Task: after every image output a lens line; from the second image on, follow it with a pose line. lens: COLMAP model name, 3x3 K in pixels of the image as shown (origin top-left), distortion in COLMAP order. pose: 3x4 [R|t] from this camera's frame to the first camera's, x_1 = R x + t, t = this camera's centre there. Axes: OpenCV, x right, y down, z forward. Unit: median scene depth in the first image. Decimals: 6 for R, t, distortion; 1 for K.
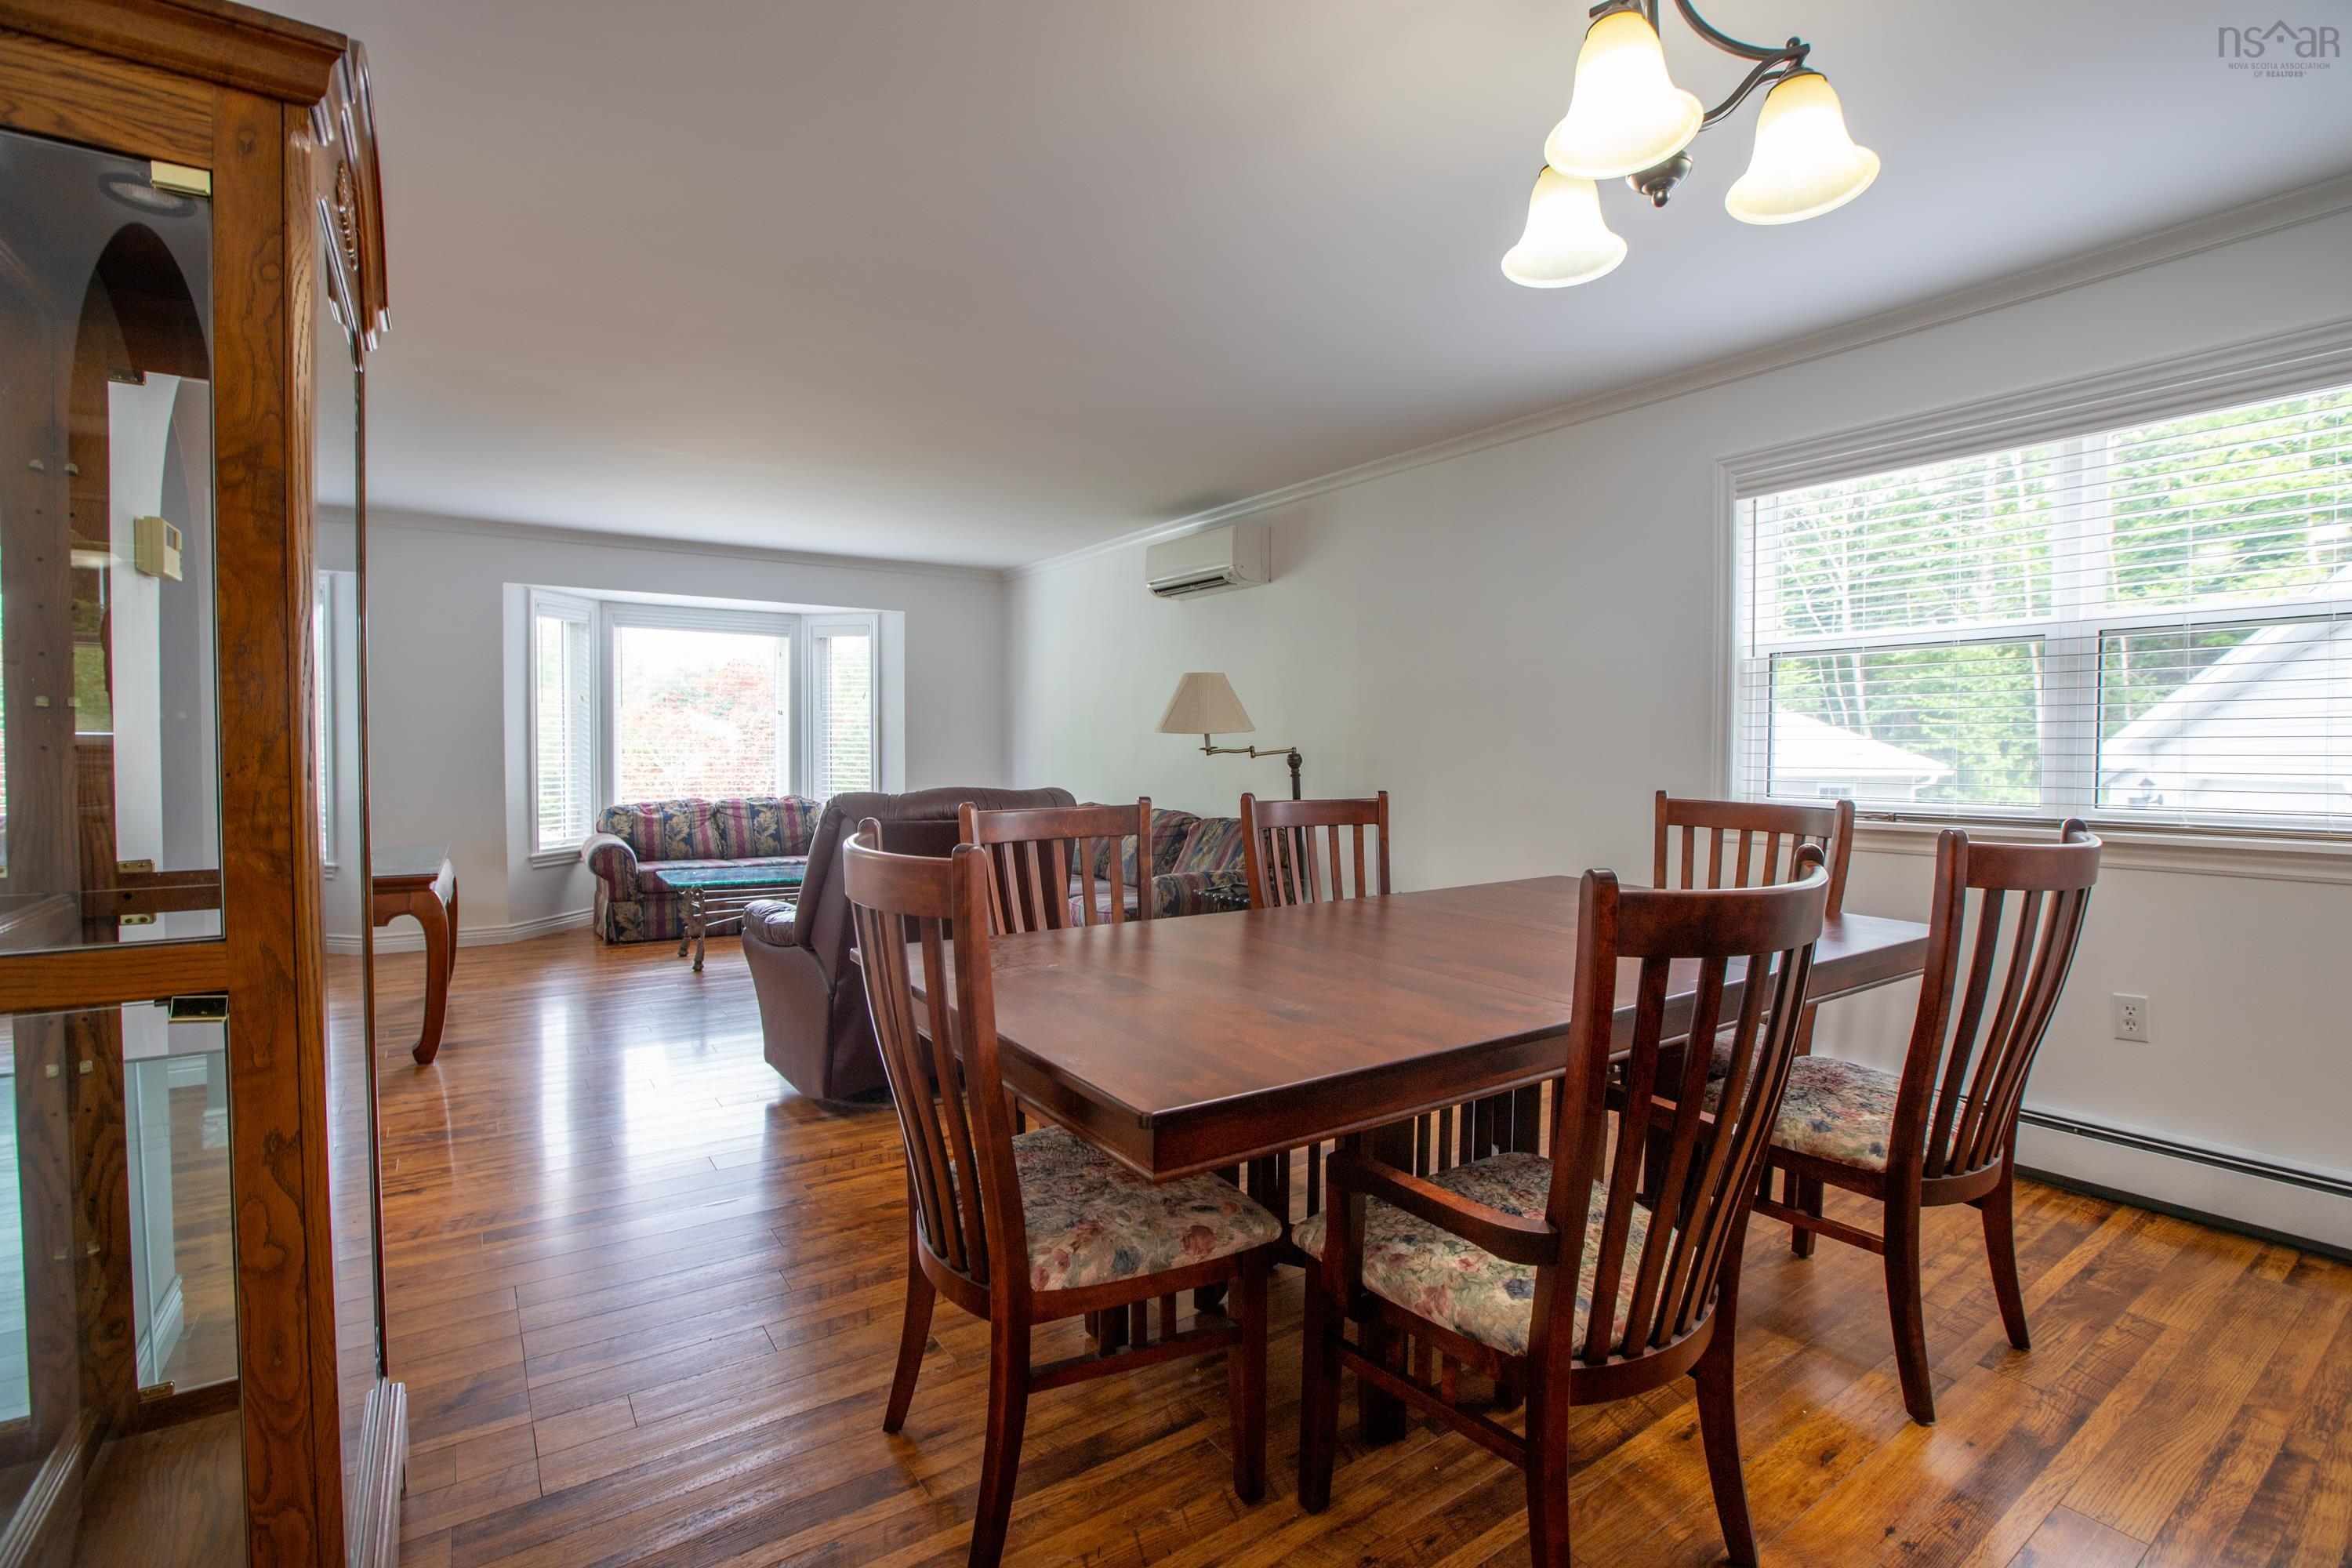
lens RADIAL K [[1047.5, 0, 1183.5], [0, 1047.5, 781.3], [0, 0, 1]] dist [-0.061085, 0.019866]
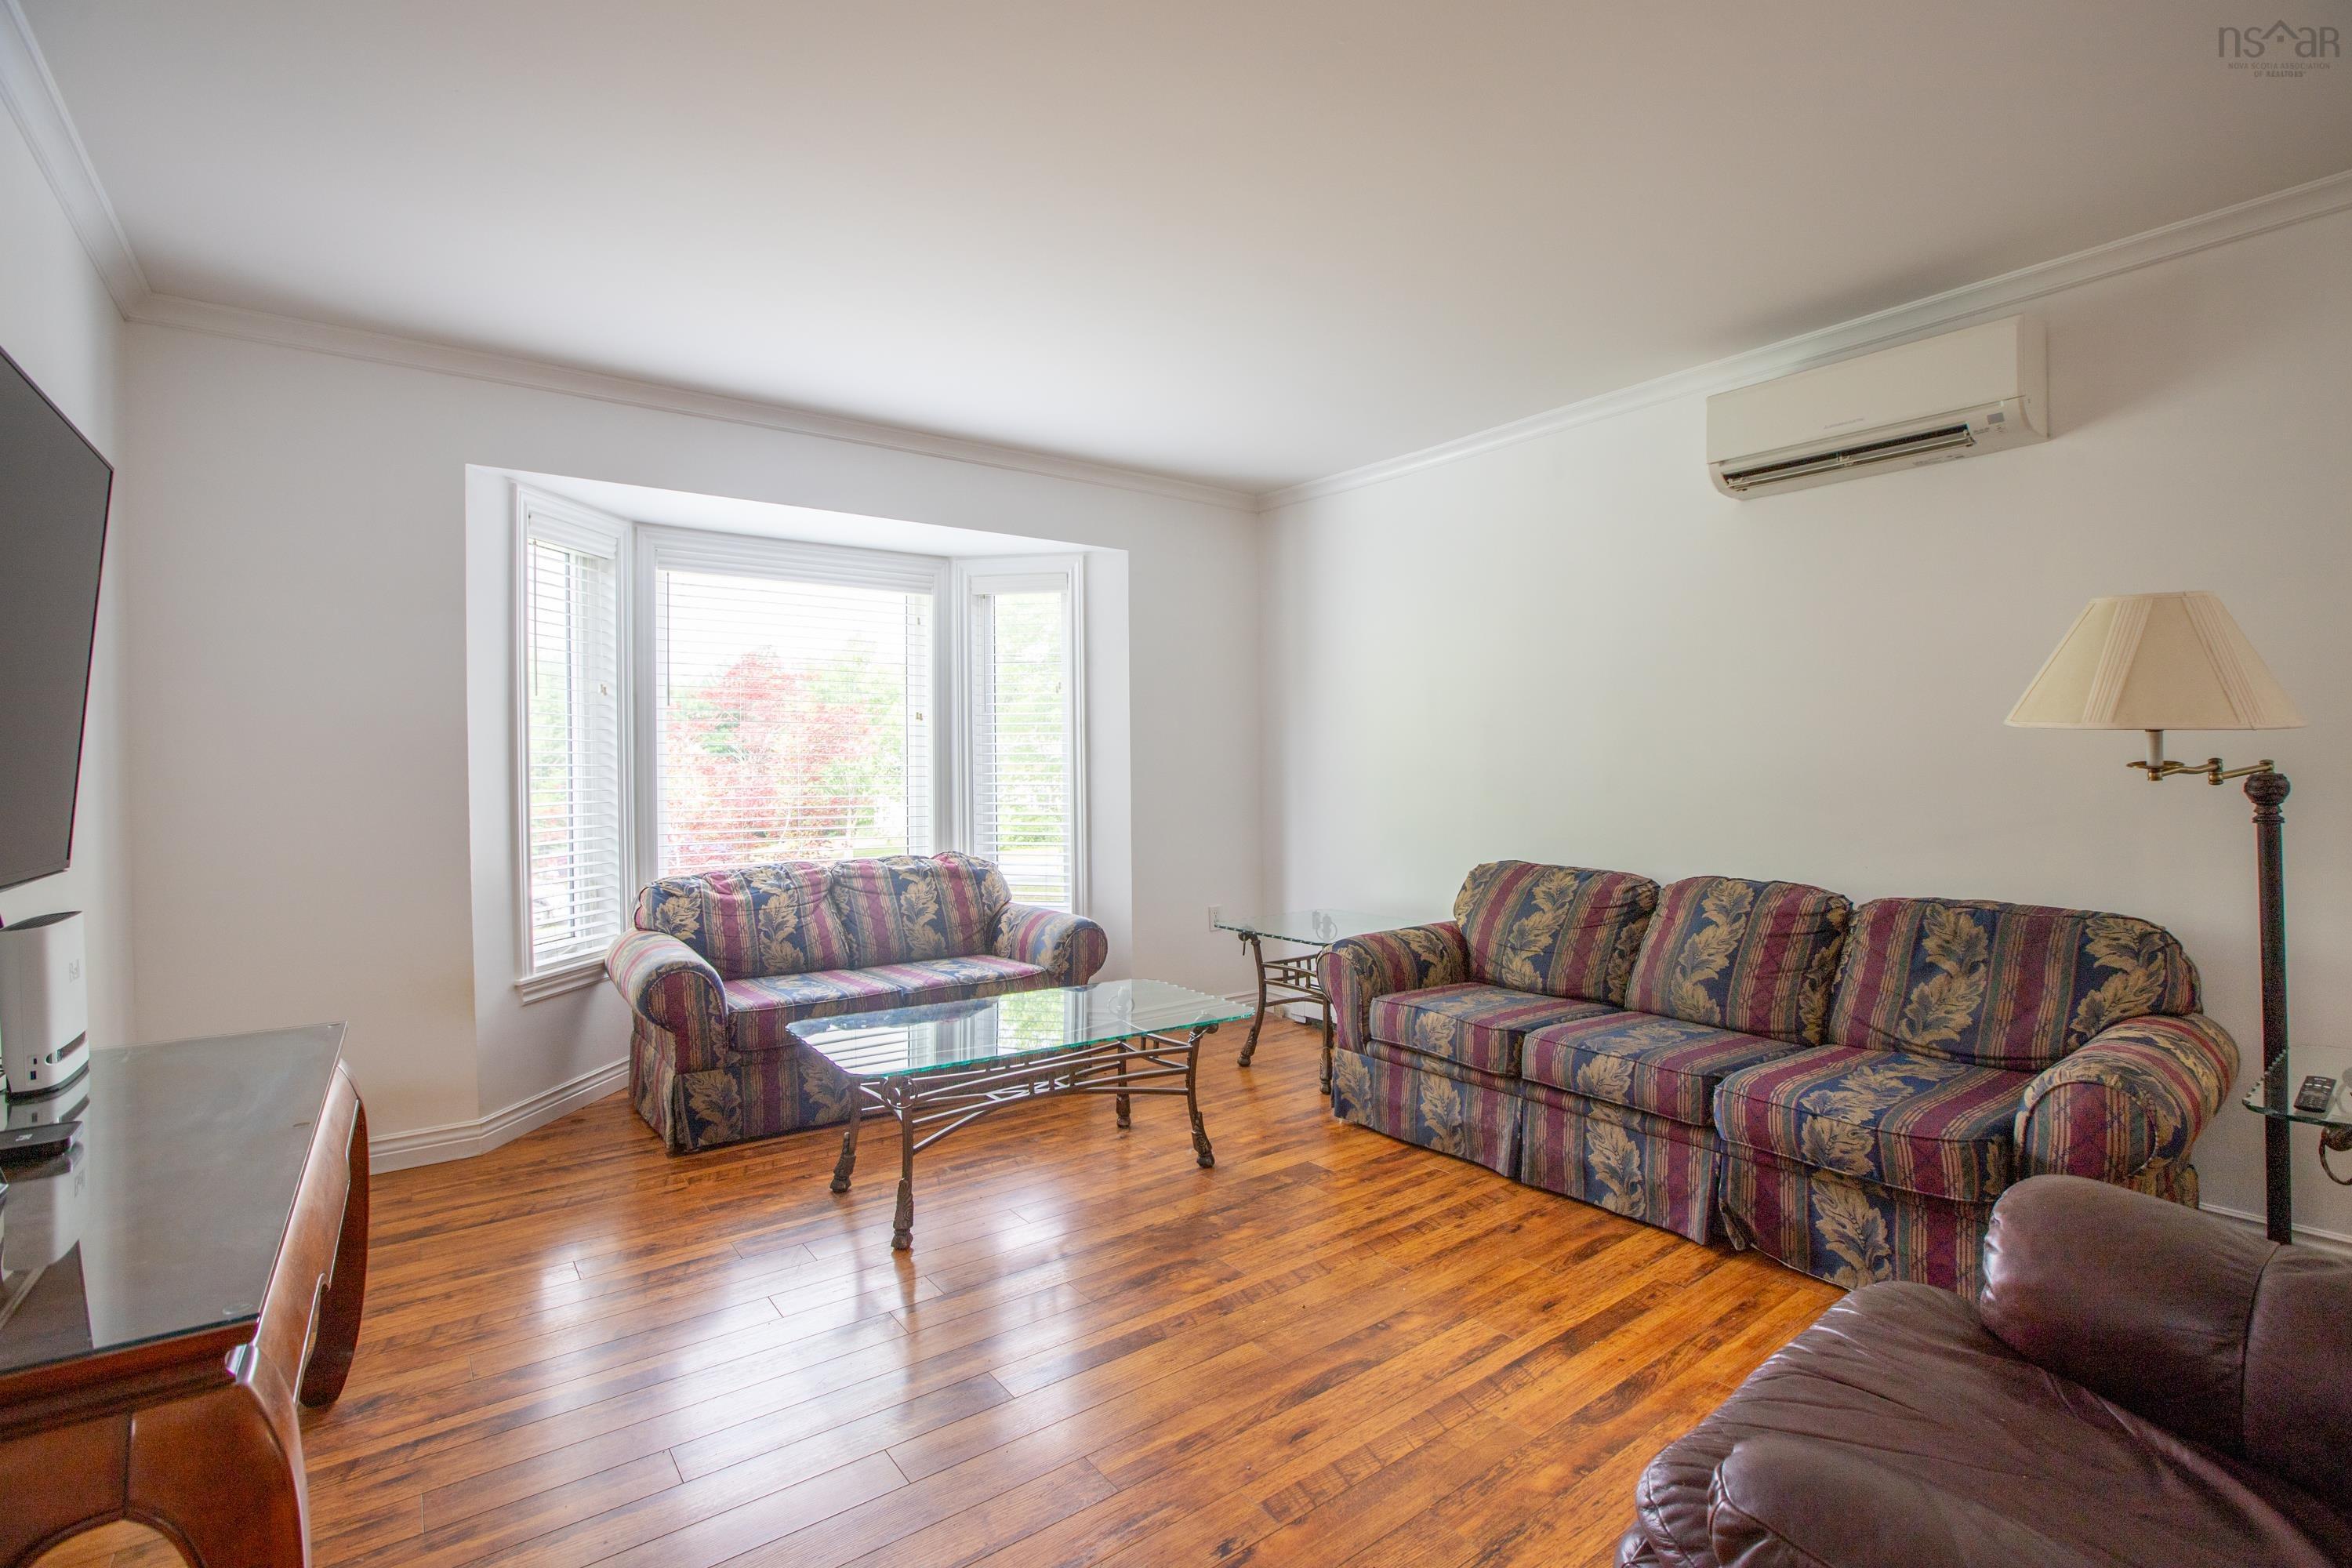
lens RADIAL K [[1047.5, 0, 1183.5], [0, 1047.5, 781.3], [0, 0, 1]] dist [-0.061085, 0.019866]
pose [[0.998886, -0.013122, 0.045324, -0.295421], [0.013979, 0.999729, -0.018641, -0.015819], [-0.045067, 0.019254, 0.998798, 0.424705]]
